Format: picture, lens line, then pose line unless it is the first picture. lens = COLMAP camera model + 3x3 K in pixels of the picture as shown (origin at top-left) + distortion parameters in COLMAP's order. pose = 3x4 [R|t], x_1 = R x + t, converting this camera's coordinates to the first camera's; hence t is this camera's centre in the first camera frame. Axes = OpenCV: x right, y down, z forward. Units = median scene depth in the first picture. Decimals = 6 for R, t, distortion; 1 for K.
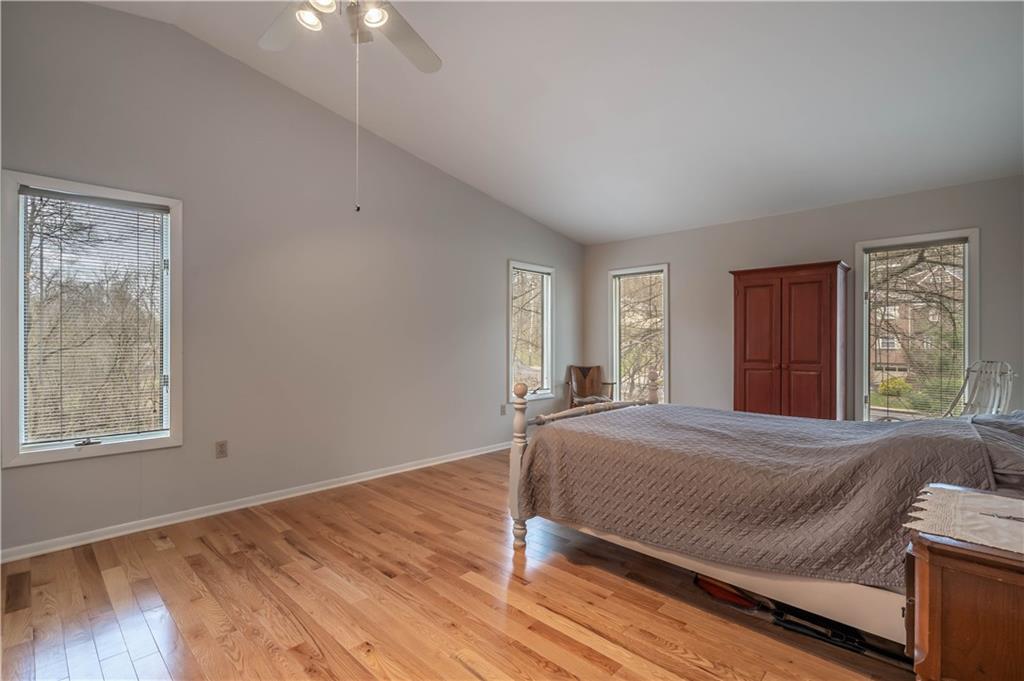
lens RADIAL K [[478.5, 0, 511.9], [0, 478.5, 346.2], [0, 0, 1]] dist [0.001673, 0.000252]
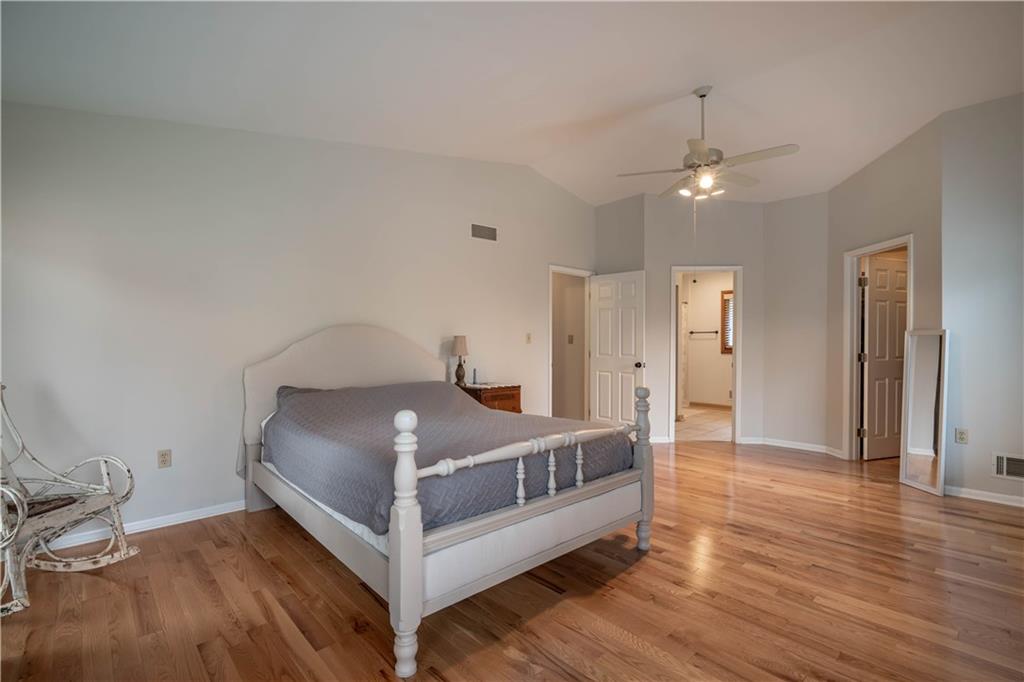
lens RADIAL K [[478.5, 0, 511.9], [0, 478.5, 346.7], [0, 0, 1]] dist [0.001673, 0.000252]
pose [[-0.998127, 0.002671, 0.061110, 0.250248], [0.003022, 0.999979, 0.005648, -0.019769], [-0.061093, 0.005822, -0.998115, 2.137941]]
